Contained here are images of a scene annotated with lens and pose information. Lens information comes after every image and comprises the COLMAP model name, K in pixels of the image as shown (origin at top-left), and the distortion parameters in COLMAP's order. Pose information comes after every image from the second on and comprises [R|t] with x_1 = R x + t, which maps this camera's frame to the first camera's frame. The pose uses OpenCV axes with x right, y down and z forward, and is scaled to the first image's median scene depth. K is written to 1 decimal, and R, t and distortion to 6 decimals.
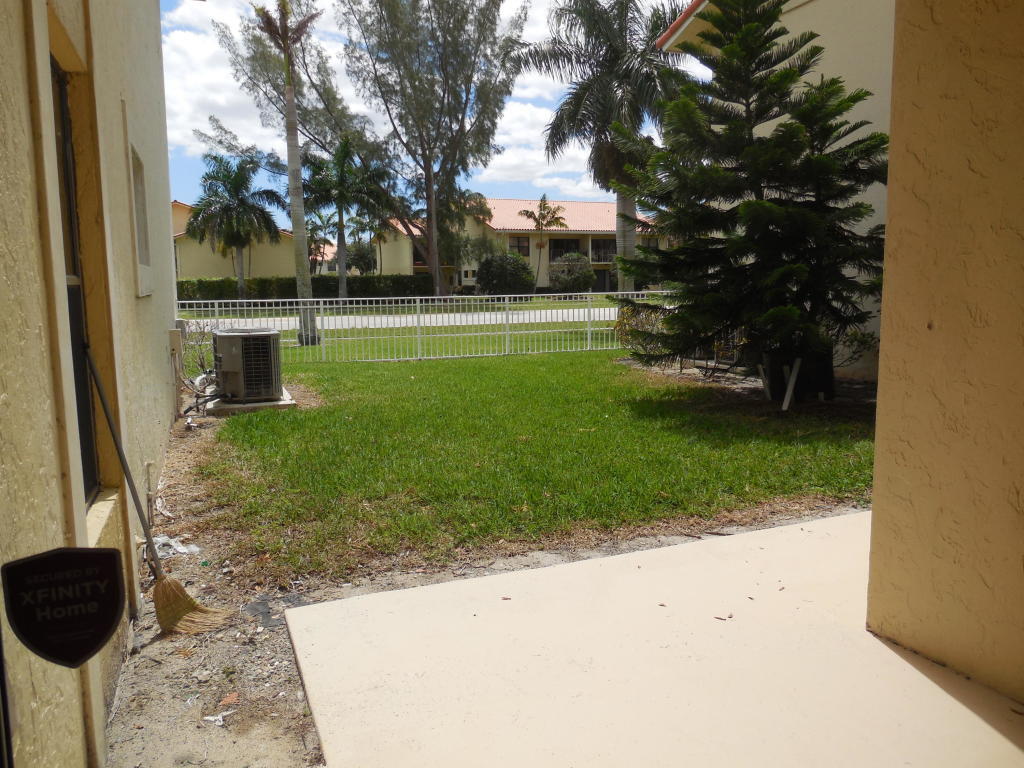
lens RADIAL K [[756.4, 0, 501.6], [0, 756.4, 383.7], [0, 0, 1]] dist [-0.003994, -0.002210]
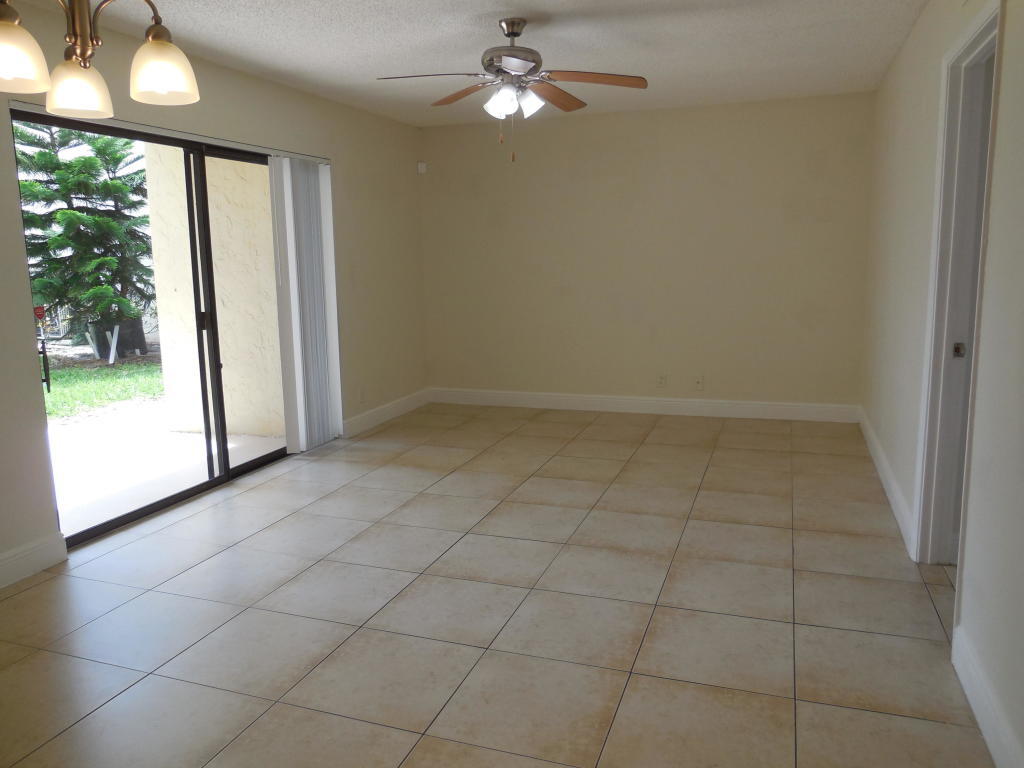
lens RADIAL K [[756.4, 0, 501.6], [0, 756.4, 383.7], [0, 0, 1]] dist [-0.003994, -0.002210]
pose [[0.661033, -0.112100, 0.741936, -0.170731], [0.103717, 0.992937, 0.057617, 0.063643], [-0.743154, 0.038865, 0.667990, -0.420184]]
